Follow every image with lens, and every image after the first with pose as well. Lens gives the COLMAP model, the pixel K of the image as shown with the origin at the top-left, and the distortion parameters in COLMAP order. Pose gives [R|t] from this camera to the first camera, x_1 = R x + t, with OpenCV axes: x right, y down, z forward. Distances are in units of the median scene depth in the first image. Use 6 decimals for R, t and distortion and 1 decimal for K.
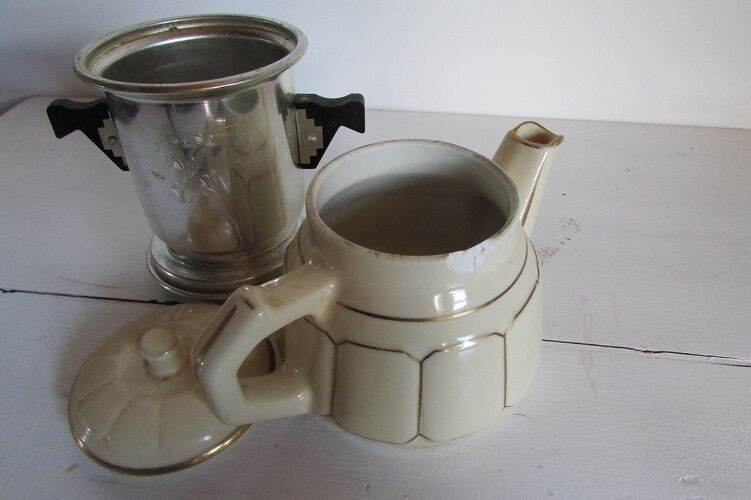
lens RADIAL K [[500.4, 0, 375.5], [0, 500.4, 250.0], [0, 0, 1]] dist [-0.042272, 0.000098]
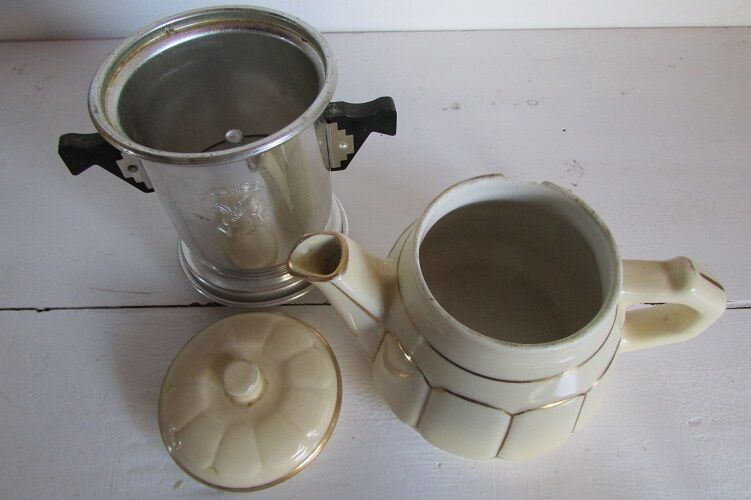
lens RADIAL K [[500.4, 0, 375.5], [0, 500.4, 250.0], [0, 0, 1]] dist [-0.042272, 0.000098]
pose [[0.991035, -0.115412, 0.067300, -0.153860], [0.093029, 0.957679, 0.272391, -0.290356], [-0.095889, -0.263689, 0.959830, 0.002494]]
